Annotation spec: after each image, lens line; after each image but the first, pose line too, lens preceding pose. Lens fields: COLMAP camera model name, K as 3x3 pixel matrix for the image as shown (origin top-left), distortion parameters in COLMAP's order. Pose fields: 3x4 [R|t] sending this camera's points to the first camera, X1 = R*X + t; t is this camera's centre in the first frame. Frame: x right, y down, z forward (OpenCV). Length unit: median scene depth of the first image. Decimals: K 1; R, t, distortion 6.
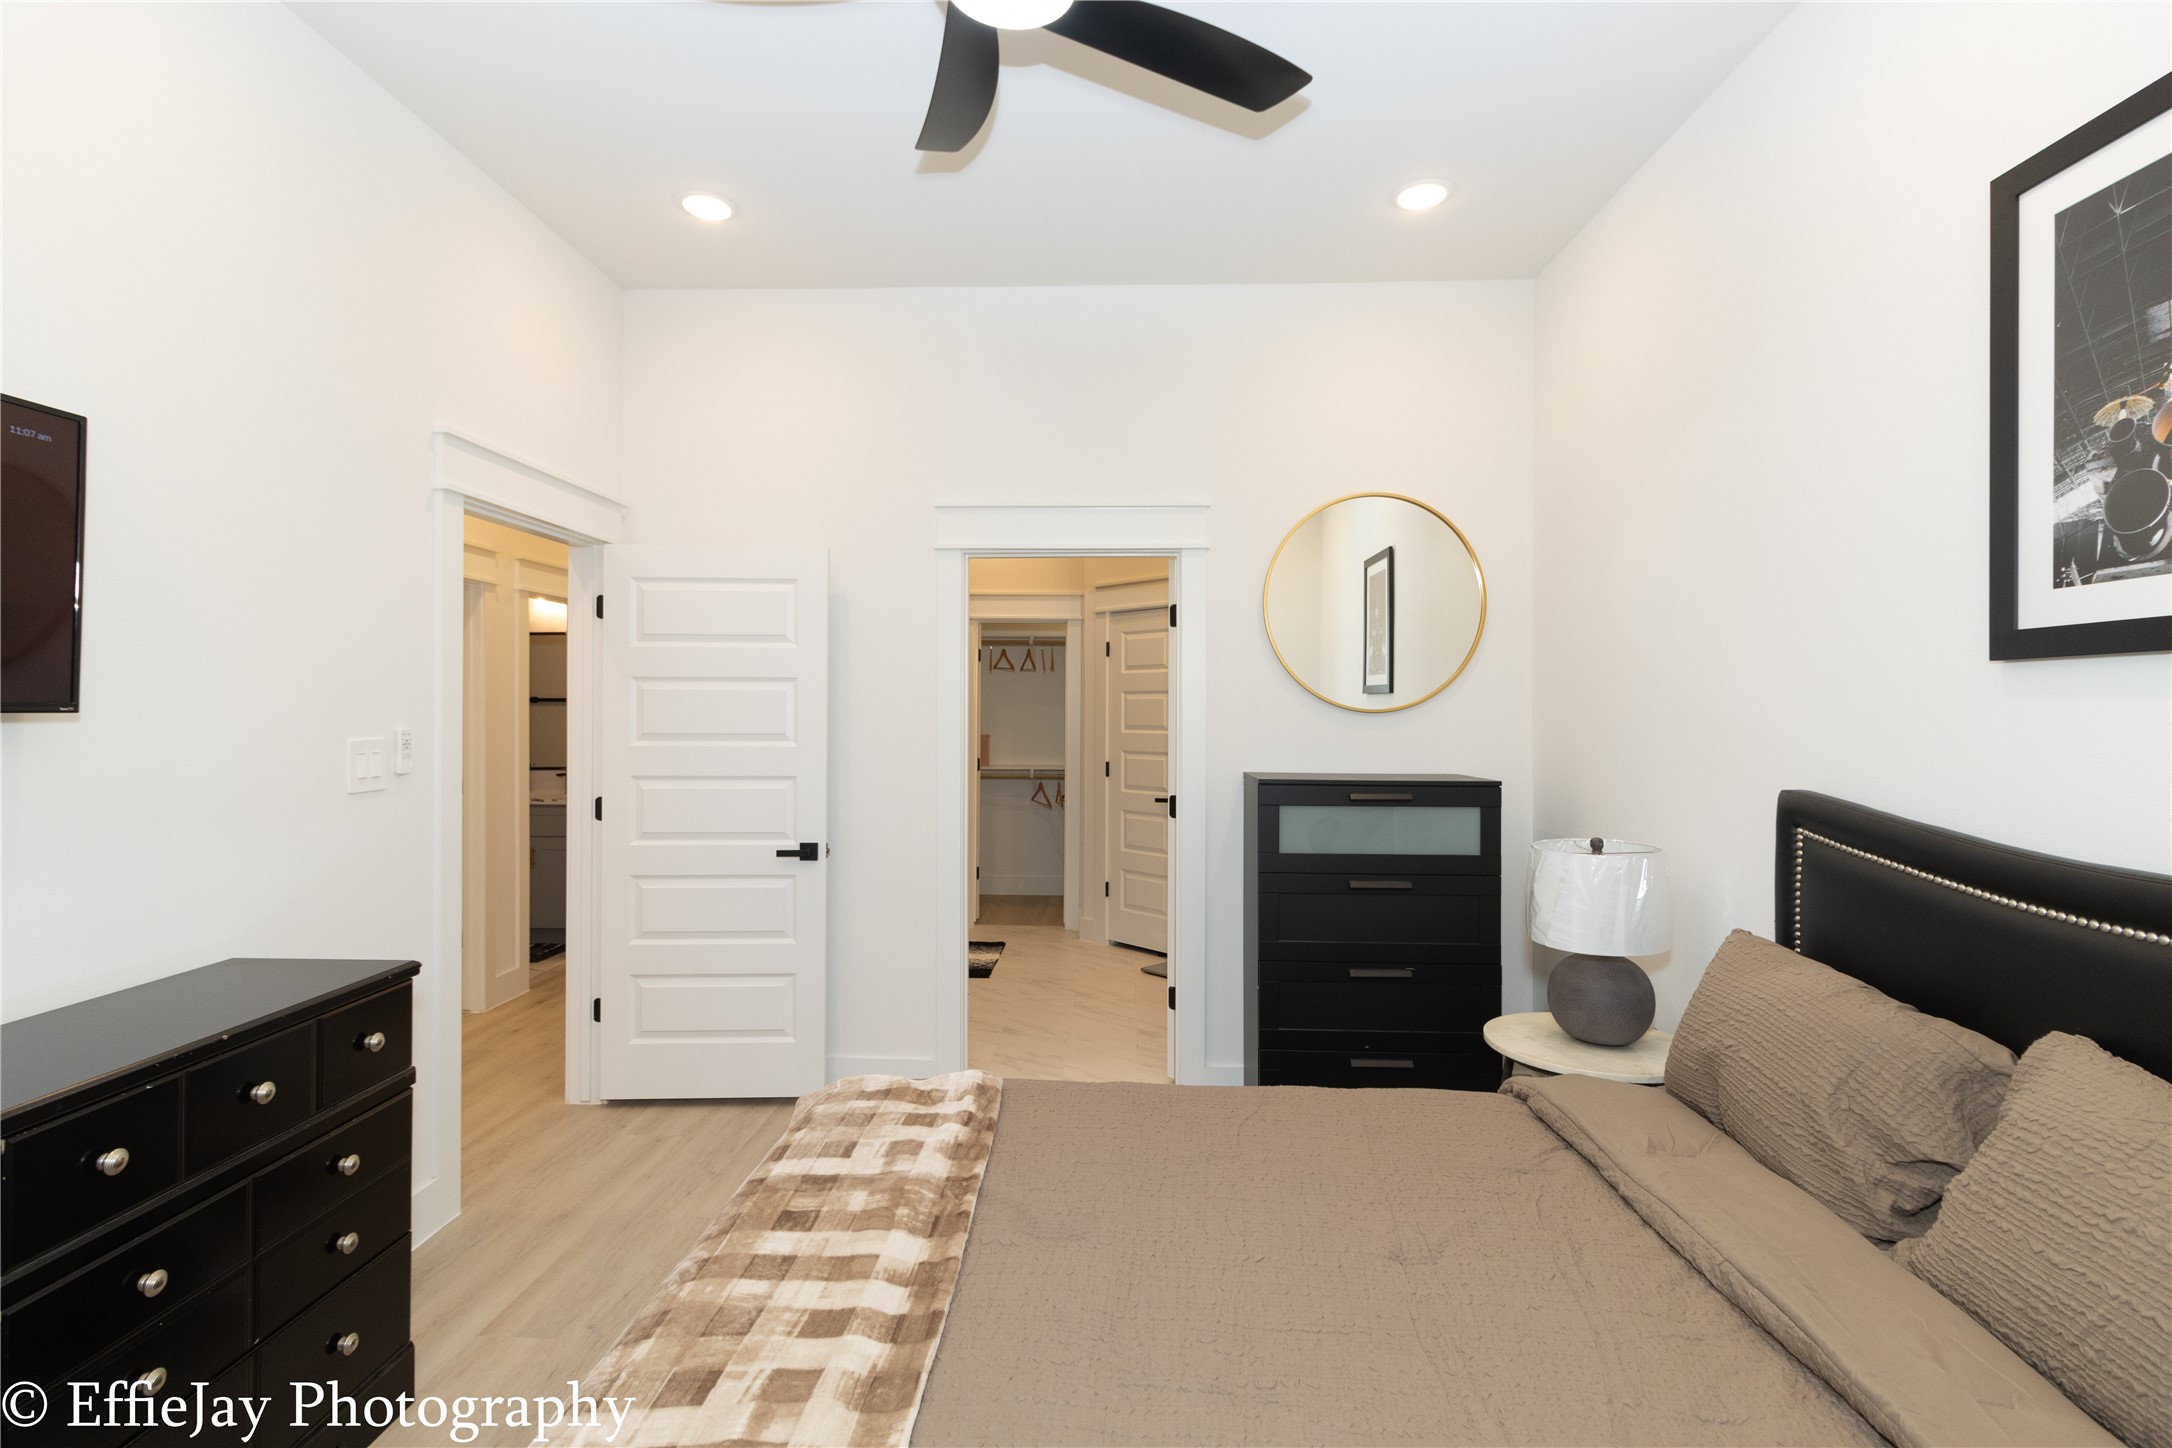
lens RADIAL K [[1005.0, 0, 1086.0], [0, 1005.0, 724.0], [0, 0, 1]] dist [-0.002142, -0.000808]
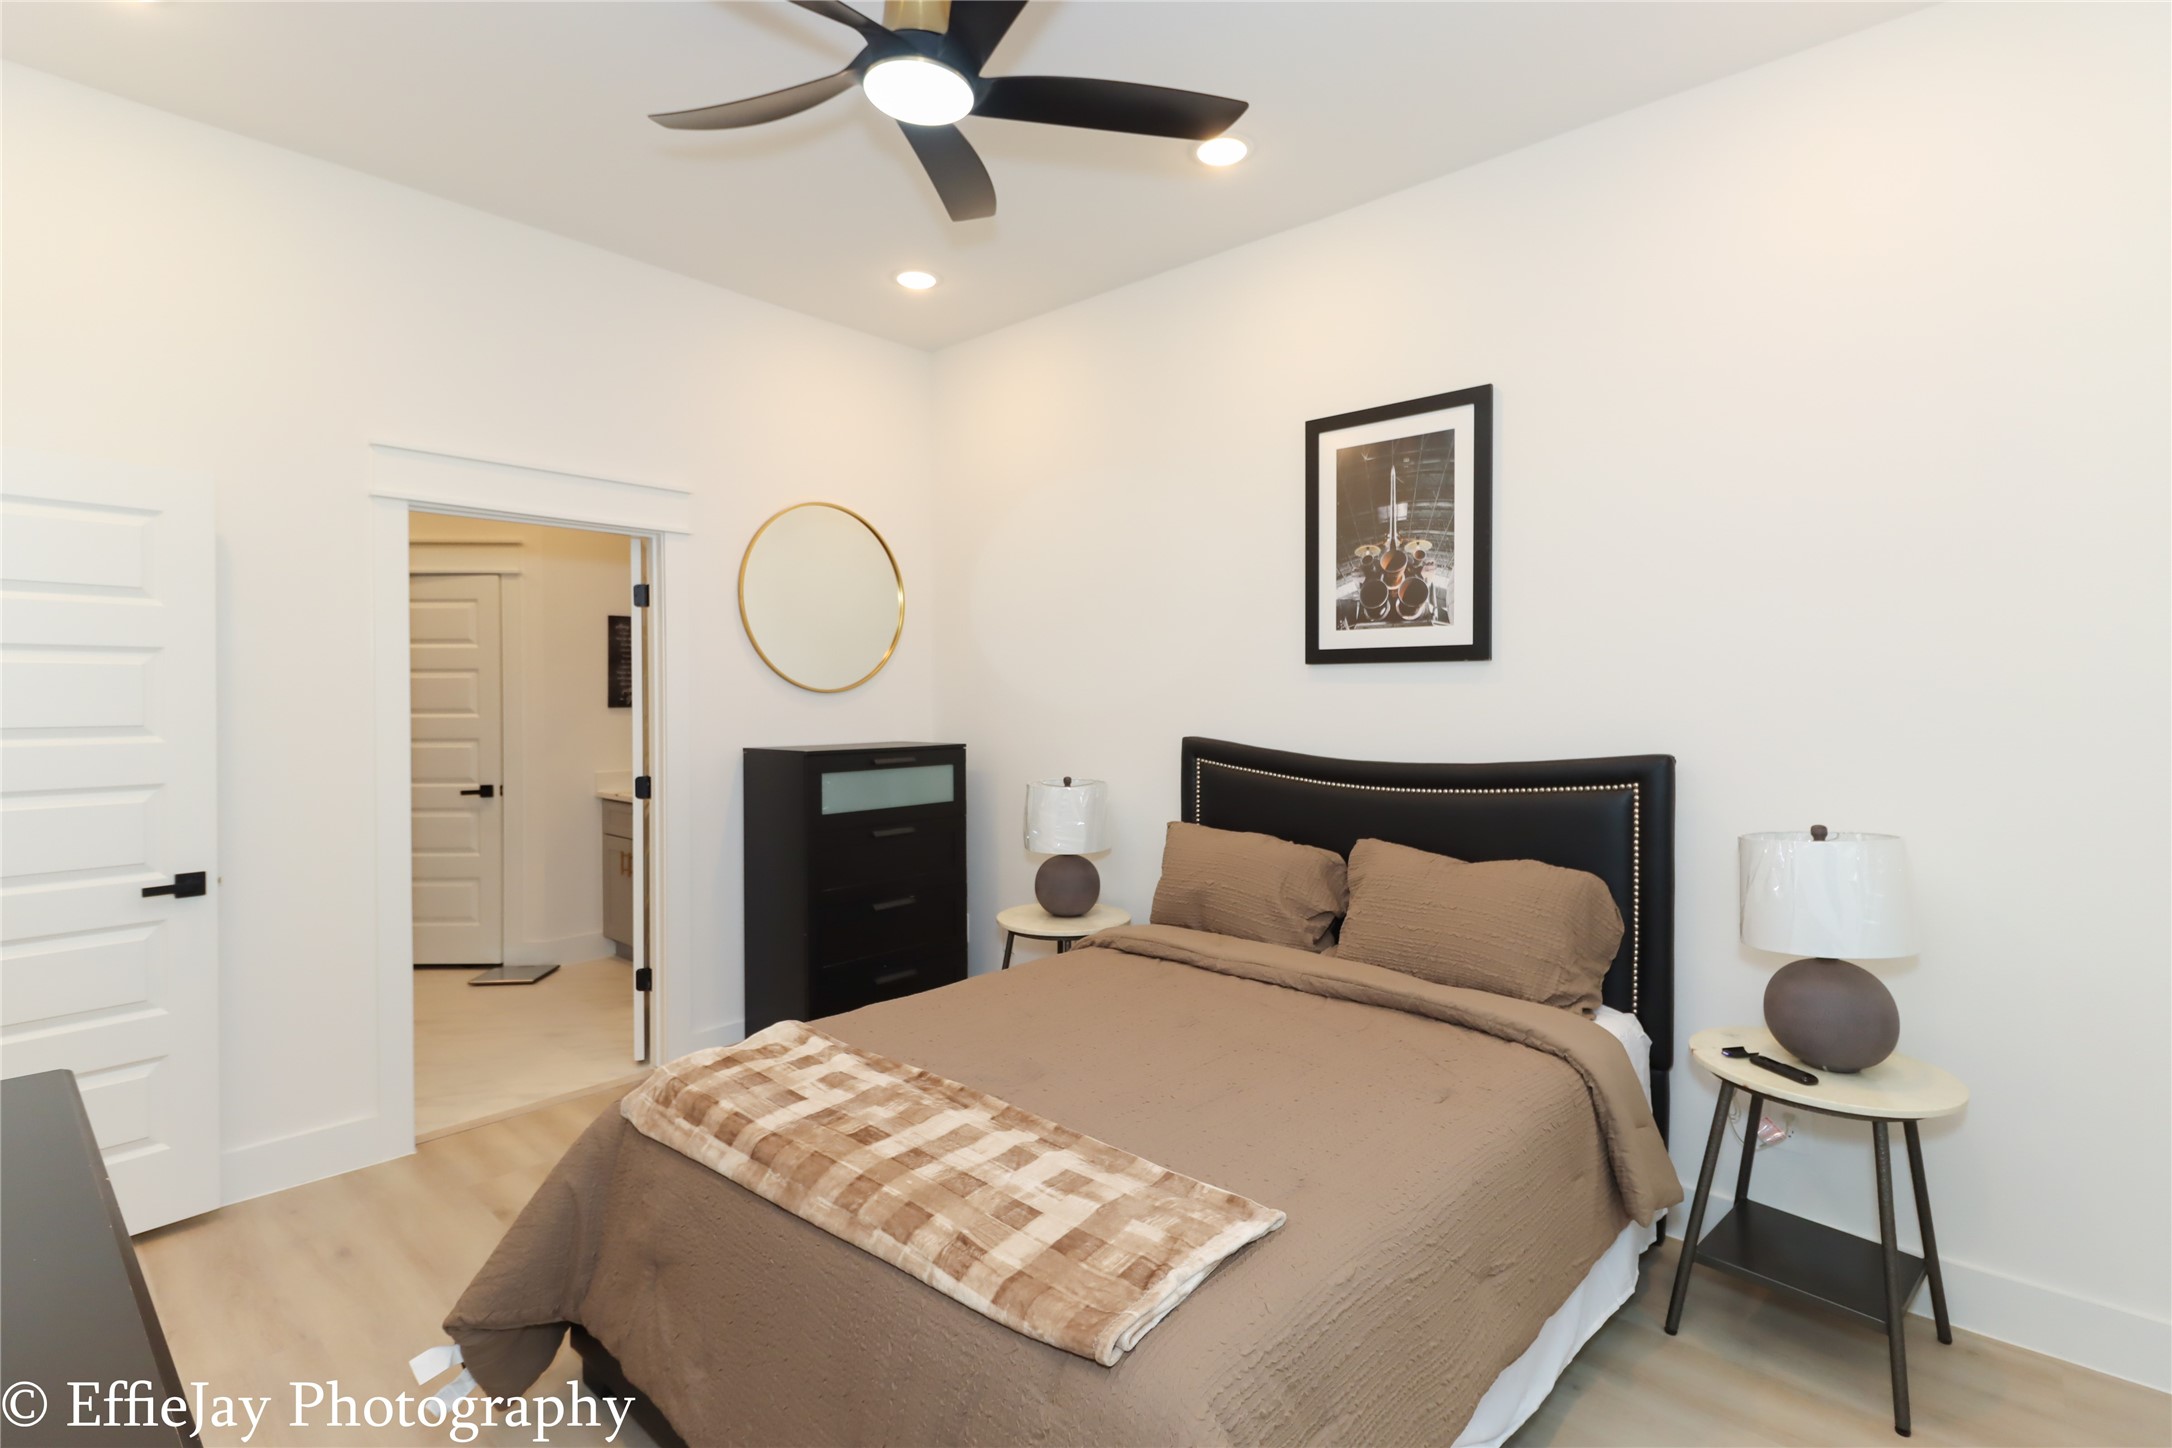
lens RADIAL K [[990.3, 0, 1080.8], [0, 990.3, 713.6], [0, 0, 1]] dist [0.000377, -0.000415]
pose [[0.648880, -0.022224, 0.760566, -0.906306], [0.013159, 0.999752, 0.017986, -0.006711], [-0.760777, -0.001662, 0.649011, 0.071294]]
